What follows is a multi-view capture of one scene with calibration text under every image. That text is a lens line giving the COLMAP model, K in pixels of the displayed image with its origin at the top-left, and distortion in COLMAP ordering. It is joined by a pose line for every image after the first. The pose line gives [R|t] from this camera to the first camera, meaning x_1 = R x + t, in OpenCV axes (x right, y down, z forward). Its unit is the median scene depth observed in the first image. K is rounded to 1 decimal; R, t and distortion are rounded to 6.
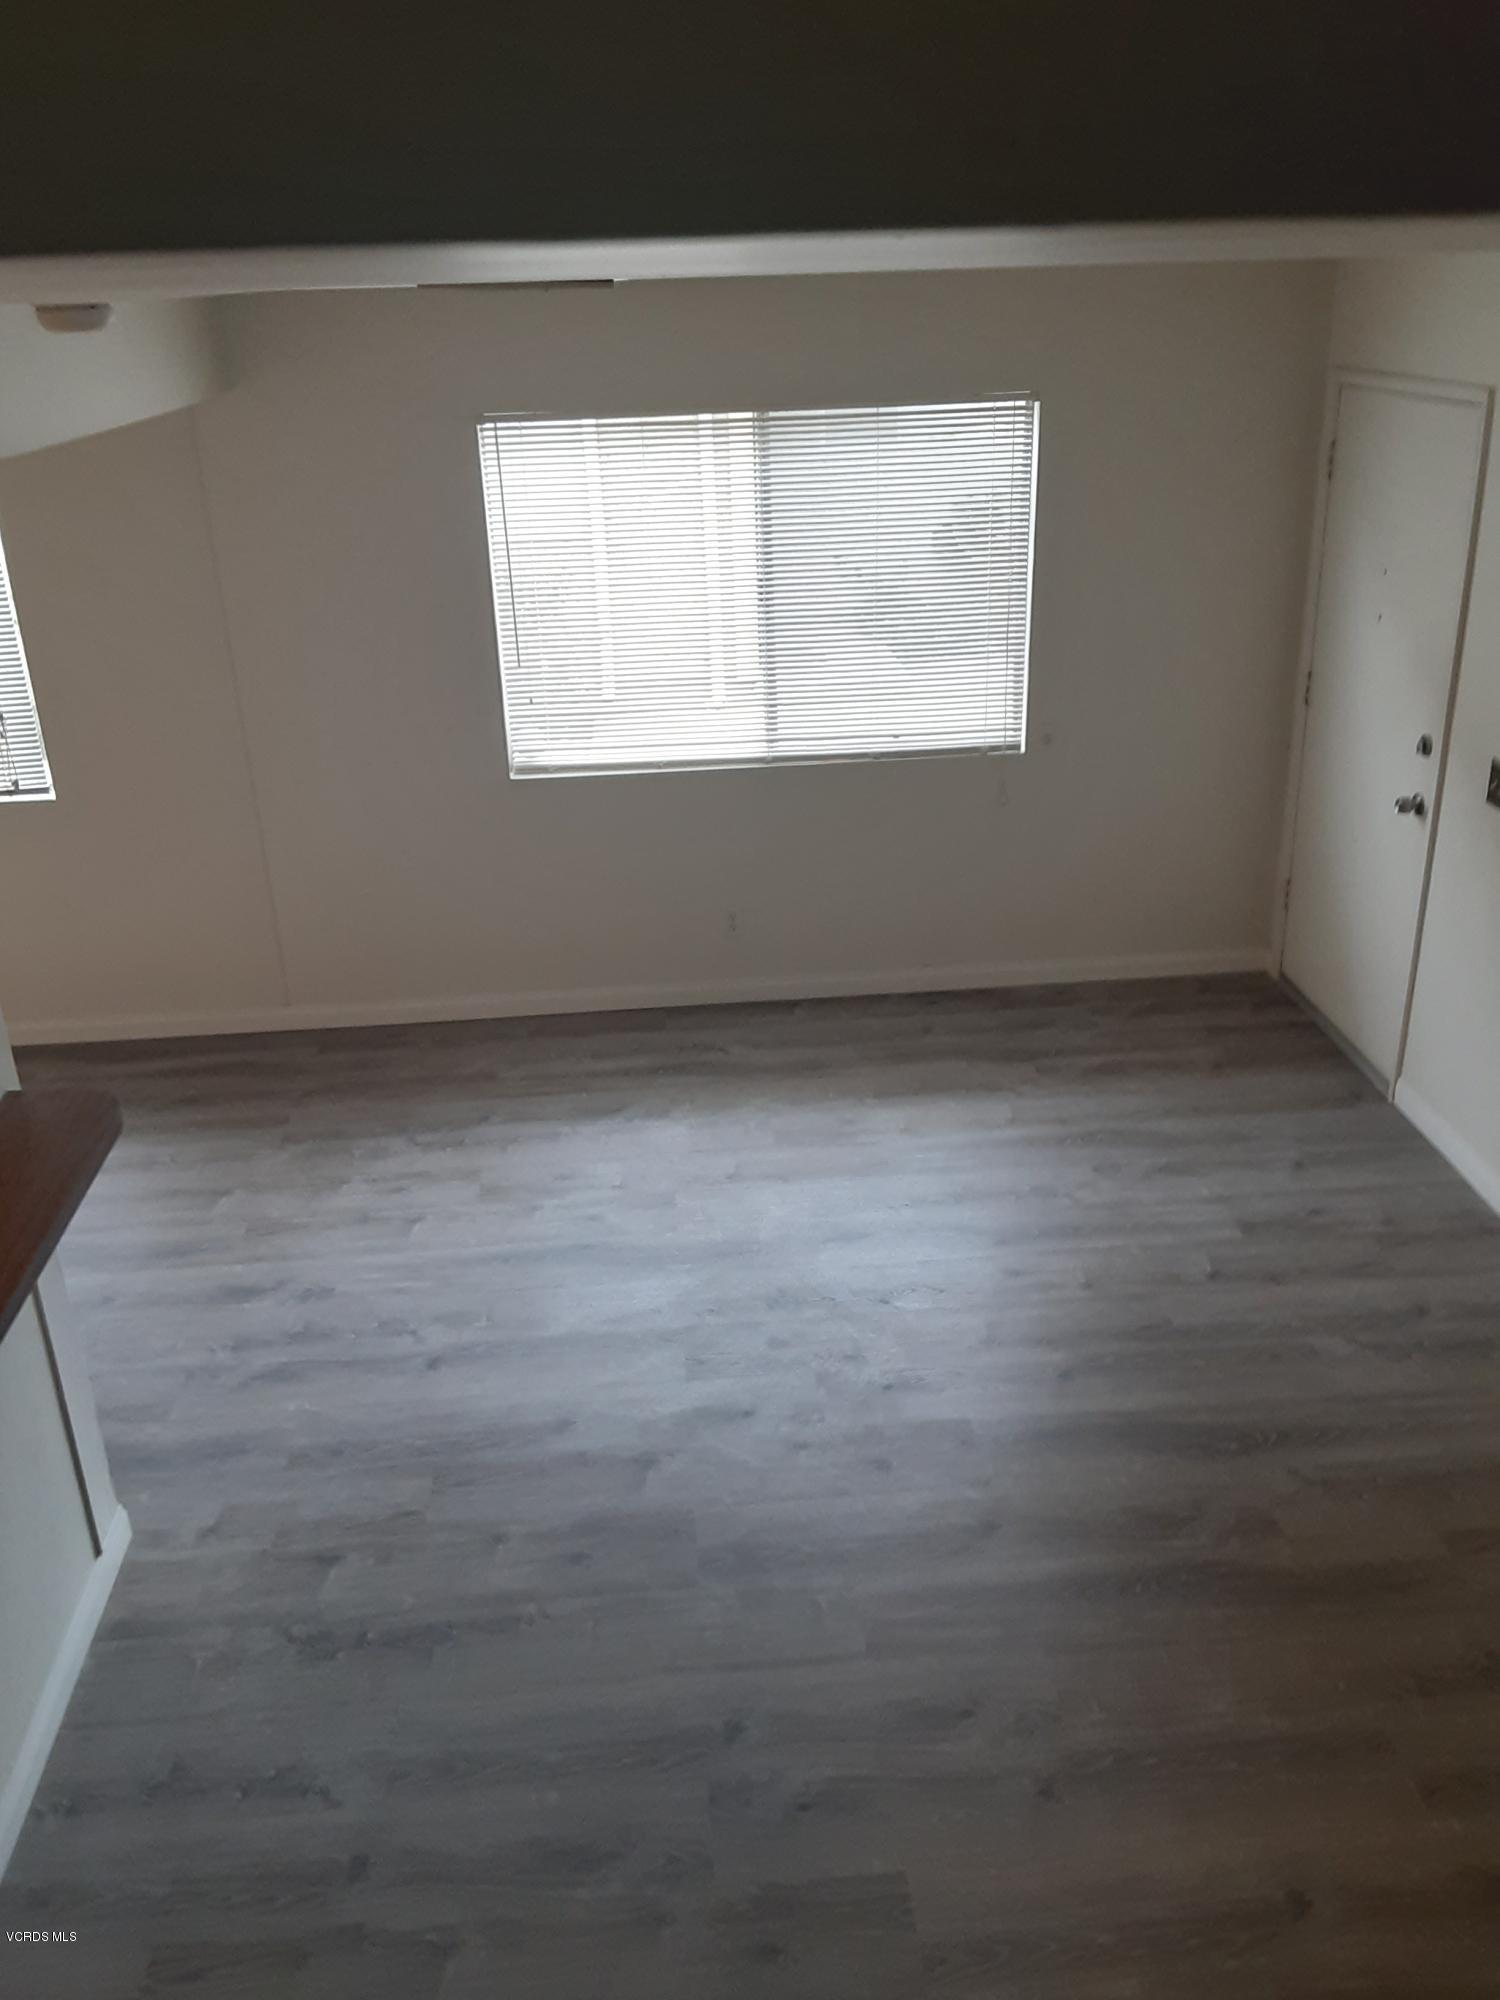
lens RADIAL K [[1579.1, 0, 793.2], [0, 1579.1, 1001.5], [0, 0, 1]] dist [0.075494, -0.125511]
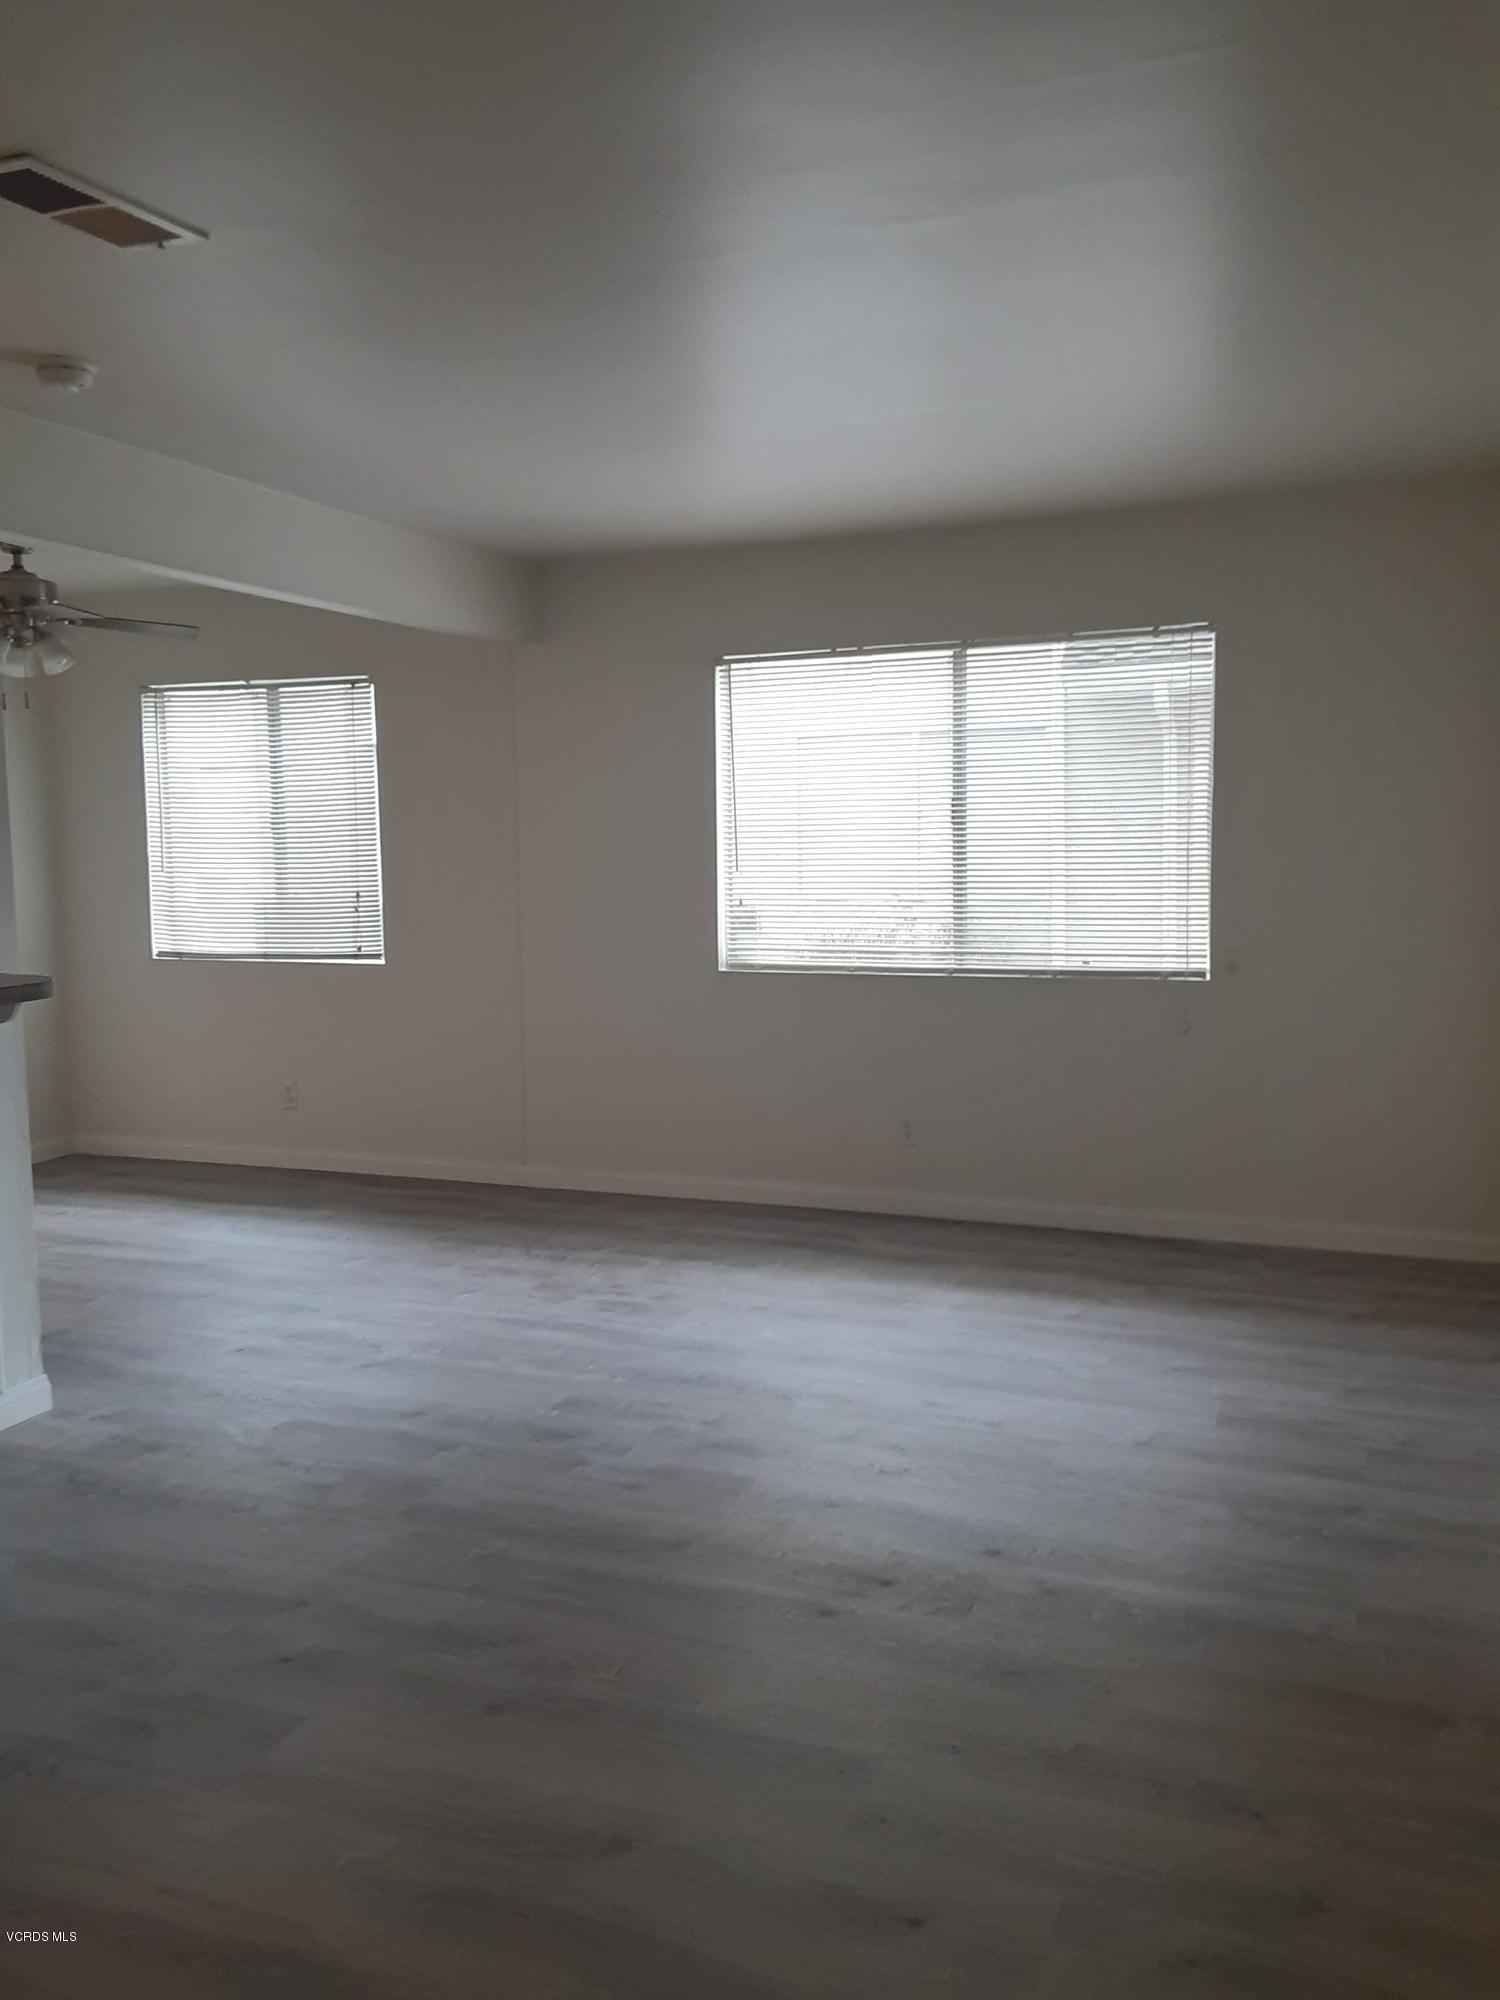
lens RADIAL K [[1587.6, 0, 752.5], [0, 1587.6, 988.7], [0, 0, 1]] dist [0.127015, -0.204651]
pose [[0.889785, 0.055671, -0.452972, 0.355615], [-0.192480, 0.945717, -0.261862, 0.161614], [0.413805, 0.320189, 0.852200, 0.067752]]
